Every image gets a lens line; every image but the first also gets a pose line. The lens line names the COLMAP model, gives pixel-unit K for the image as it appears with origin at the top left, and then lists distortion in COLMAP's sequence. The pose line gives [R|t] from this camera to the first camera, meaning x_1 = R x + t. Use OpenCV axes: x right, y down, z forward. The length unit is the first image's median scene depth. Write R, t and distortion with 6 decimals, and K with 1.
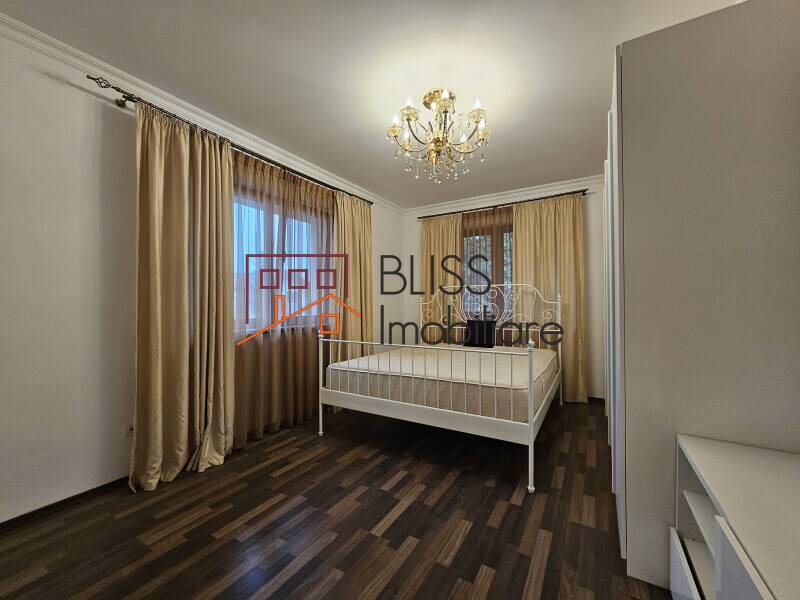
lens RADIAL K [[326.2, 0, 400.6], [0, 326.2, 302.6], [0, 0, 1]] dist [-0.000647, -0.000210]
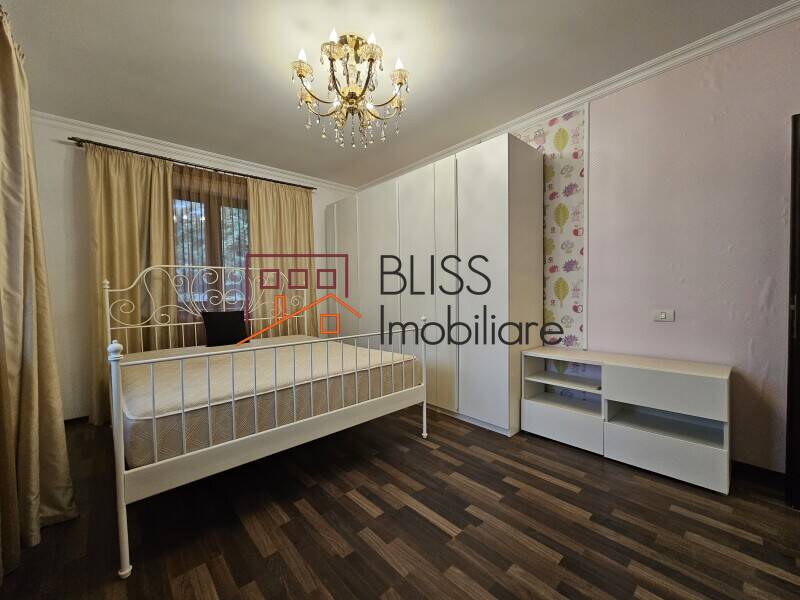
lens RADIAL K [[326.2, 0, 400.6], [0, 326.2, 302.6], [0, 0, 1]] dist [-0.000647, -0.000210]
pose [[0.286929, -0.033821, 0.957355, -0.765082], [0.005774, 0.999419, 0.033576, 0.017701], [-0.957935, -0.004106, 0.286957, 0.689631]]
